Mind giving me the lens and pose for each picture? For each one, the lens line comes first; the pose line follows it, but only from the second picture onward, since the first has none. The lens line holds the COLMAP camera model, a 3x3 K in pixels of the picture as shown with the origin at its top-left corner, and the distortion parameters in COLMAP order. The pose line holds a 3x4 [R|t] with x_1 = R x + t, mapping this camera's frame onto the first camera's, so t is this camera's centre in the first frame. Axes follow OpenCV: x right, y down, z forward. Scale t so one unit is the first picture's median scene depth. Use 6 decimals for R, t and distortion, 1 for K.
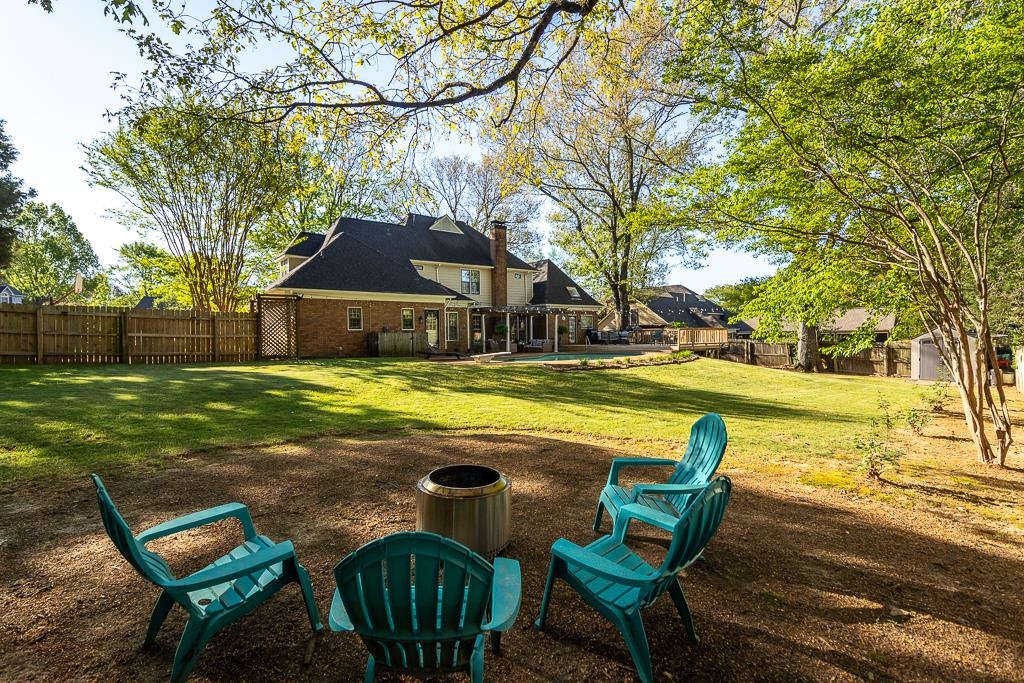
lens RADIAL K [[499.5, 0, 496.8], [0, 499.5, 343.6], [0, 0, 1]] dist [0.049854, -0.018619]
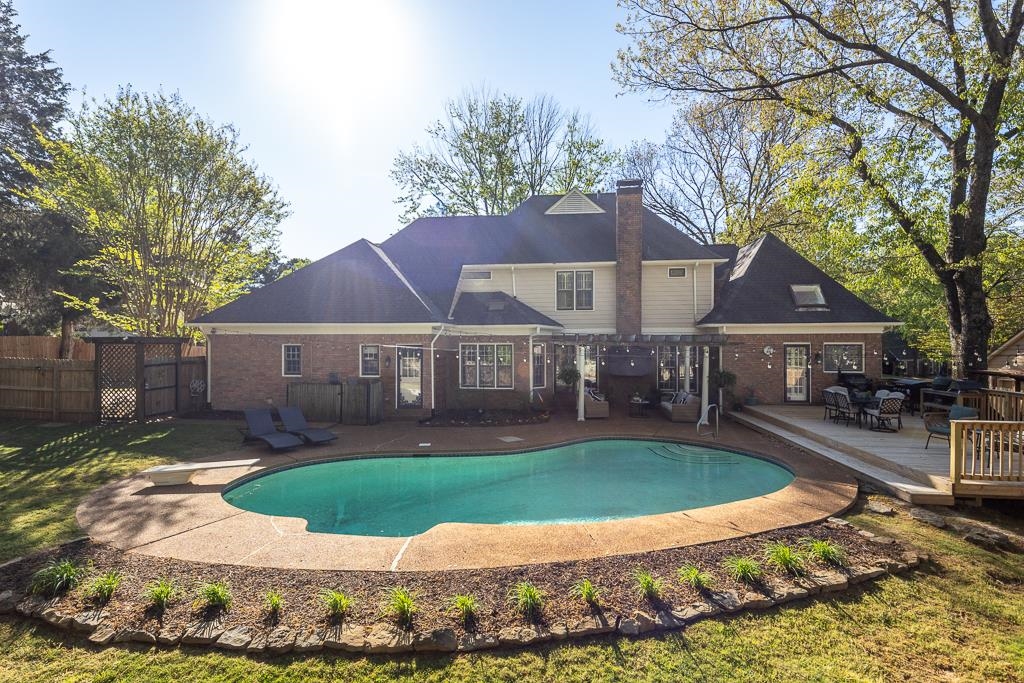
lens RADIAL K [[499.5, 0, 490.9], [0, 499.5, 351.5], [0, 0, 1]] dist [0.049854, -0.018619]
pose [[0.728551, 0.026639, -0.684474, 0.268780], [-0.018459, 0.999644, 0.019258, -0.052674], [0.684743, -0.001396, 0.728783, 0.434526]]
